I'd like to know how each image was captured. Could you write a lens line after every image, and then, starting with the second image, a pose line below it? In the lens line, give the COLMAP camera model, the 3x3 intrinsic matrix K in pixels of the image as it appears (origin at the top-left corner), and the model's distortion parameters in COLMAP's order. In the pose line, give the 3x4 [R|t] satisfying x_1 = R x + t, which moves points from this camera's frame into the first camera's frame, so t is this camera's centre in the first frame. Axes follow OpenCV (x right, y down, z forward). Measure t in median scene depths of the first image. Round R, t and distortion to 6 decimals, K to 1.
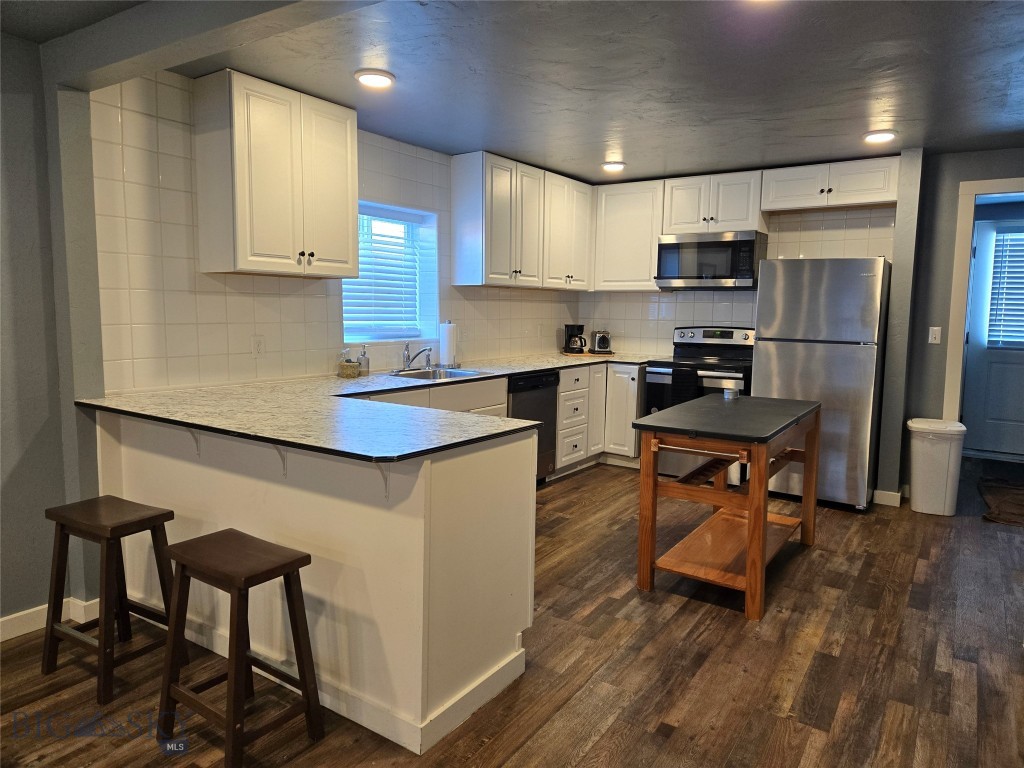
lens RADIAL K [[681.6, 0, 509.2], [0, 681.6, 361.8], [0, 0, 1]] dist [0.071688, -0.053706]
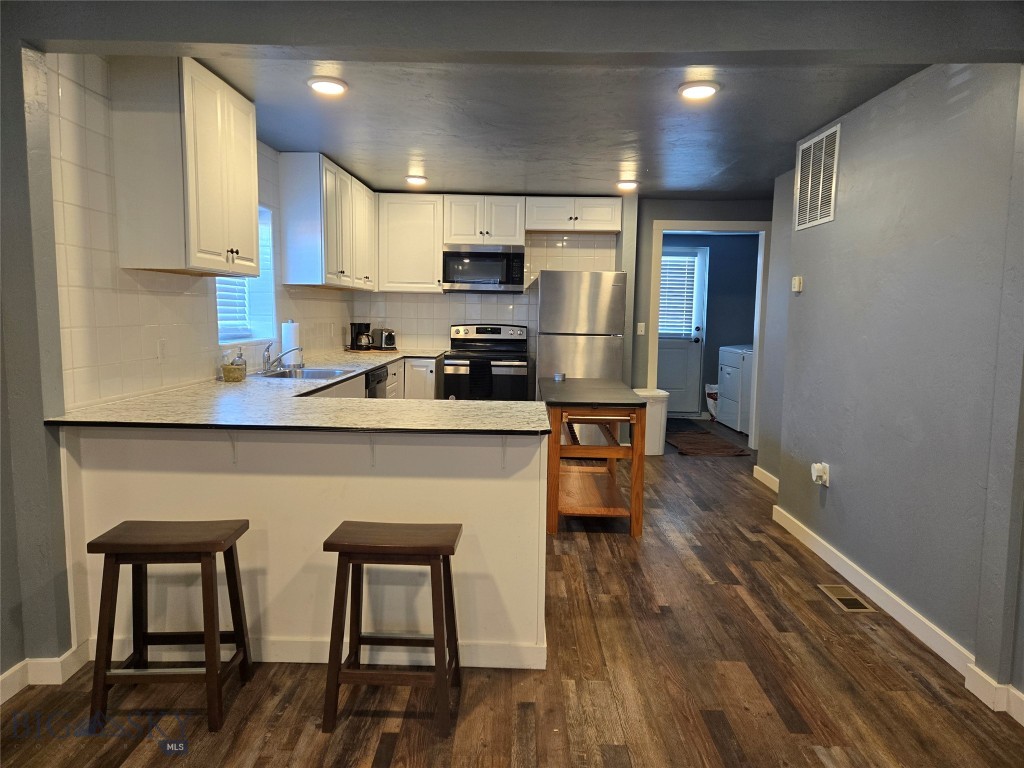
lens RADIAL K [[681.6, 0, 501.8], [0, 681.6, 361.4], [0, 0, 1]] dist [0.071688, -0.053706]
pose [[0.840127, -0.039963, 0.540915, -0.374383], [0.038097, 0.999167, 0.014647, -0.003291], [-0.541050, 0.008302, 0.840950, -0.002828]]
